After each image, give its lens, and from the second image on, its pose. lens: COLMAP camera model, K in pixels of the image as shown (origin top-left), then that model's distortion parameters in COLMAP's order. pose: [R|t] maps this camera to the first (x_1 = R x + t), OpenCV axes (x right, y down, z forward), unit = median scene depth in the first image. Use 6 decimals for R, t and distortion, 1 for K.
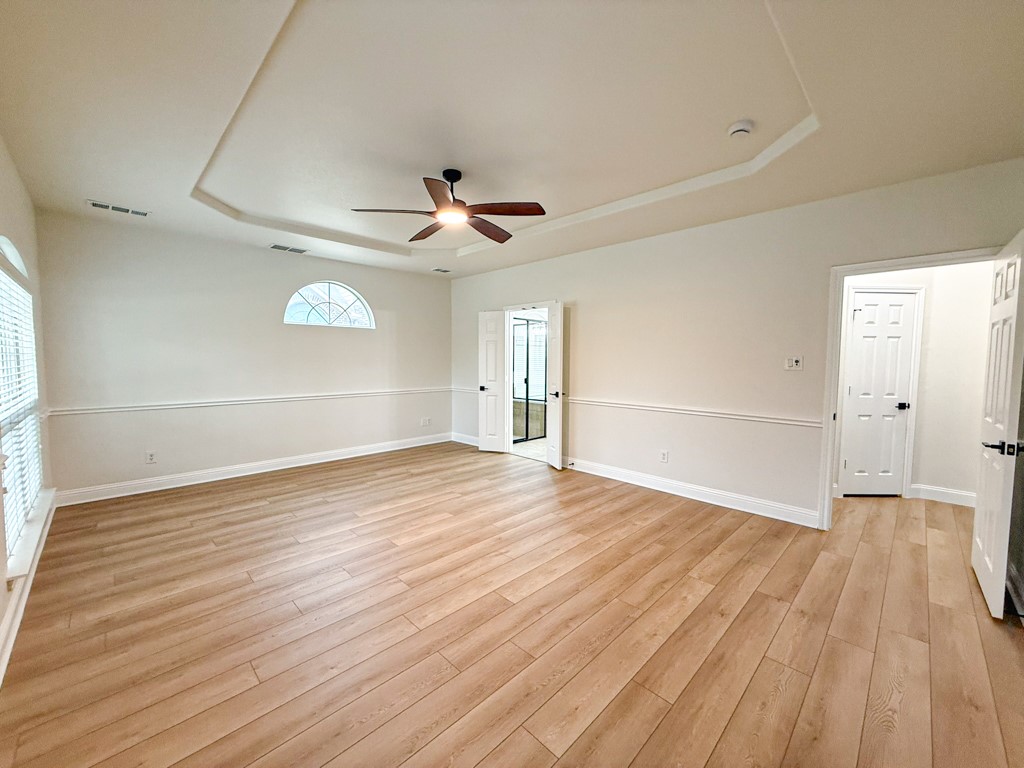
lens RADIAL K [[406.3, 0, 513.0], [0, 406.3, 383.0], [0, 0, 1]] dist [-0.000097, 0.000244]
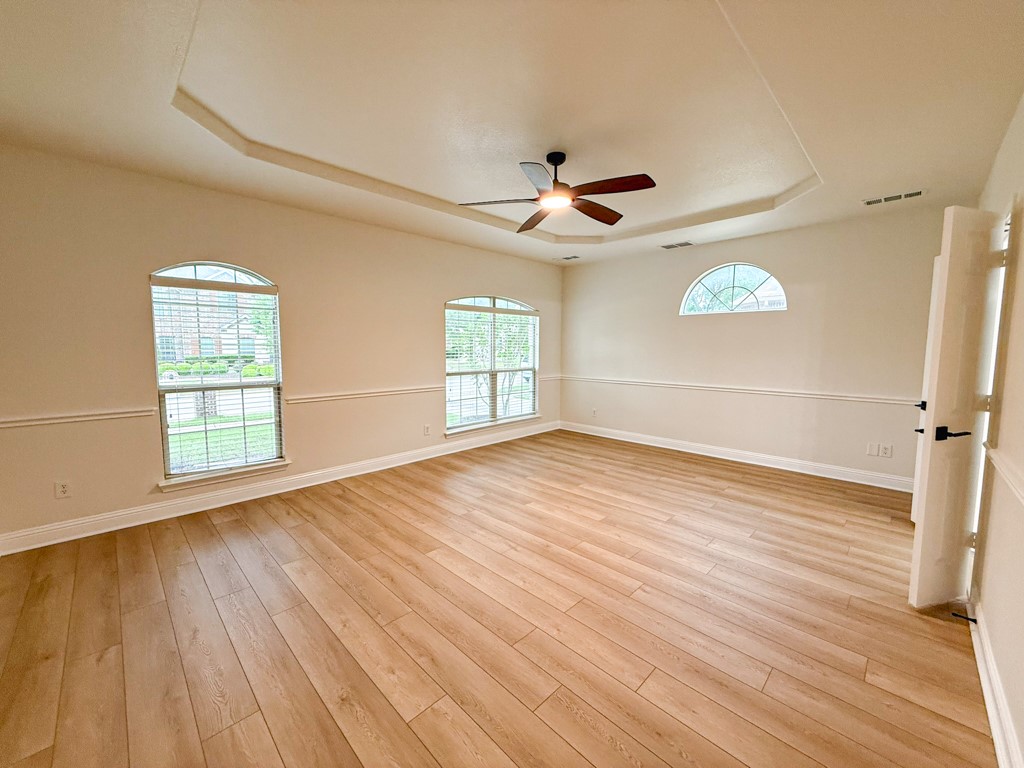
lens RADIAL K [[406.3, 0, 506.1], [0, 406.3, 383.4], [0, 0, 1]] dist [-0.000097, 0.000244]
pose [[-0.003395, 0.084315, -0.996433, 0.735210], [-0.063316, 0.994422, 0.084360, -0.041871], [0.997988, 0.063377, 0.001963, 0.775882]]
